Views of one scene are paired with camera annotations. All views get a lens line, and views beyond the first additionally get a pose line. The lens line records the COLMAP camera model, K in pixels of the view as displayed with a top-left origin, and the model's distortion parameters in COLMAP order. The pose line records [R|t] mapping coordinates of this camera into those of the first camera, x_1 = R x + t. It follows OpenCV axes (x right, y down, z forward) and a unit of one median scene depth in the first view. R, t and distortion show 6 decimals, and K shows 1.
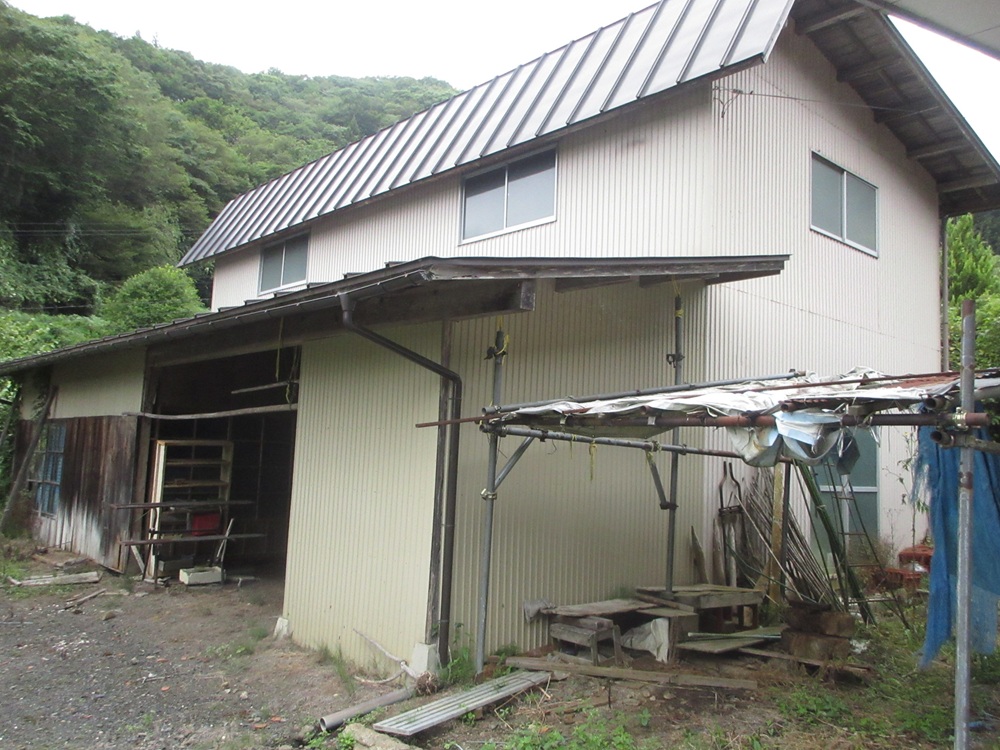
lens RADIAL K [[745.9, 0, 500.0], [0, 745.9, 375.0], [0, 0, 1]] dist [0.000087, 0.000035]
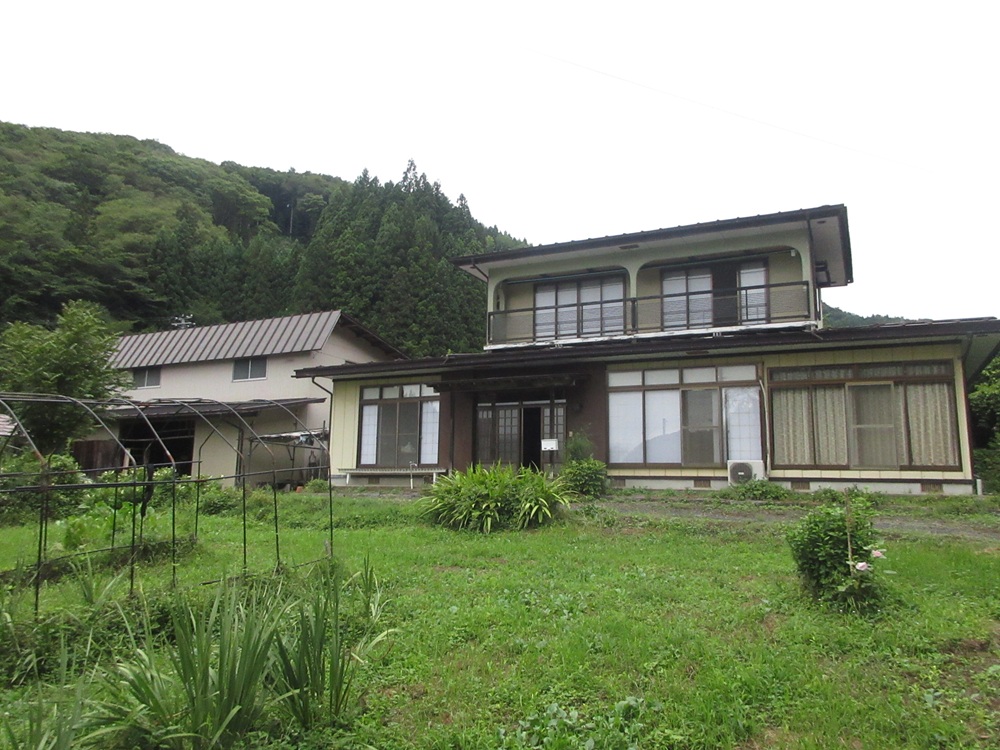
lens RADIAL K [[742.8, 0, 500.0], [0, 742.8, 375.0], [0, 0, 1]] dist [0.035951, 0.000526]
pose [[0.929534, 0.027780, 0.367689, -0.018800], [-0.011943, 0.998903, -0.045277, -0.009605], [-0.368543, 0.037695, 0.928846, -0.258695]]
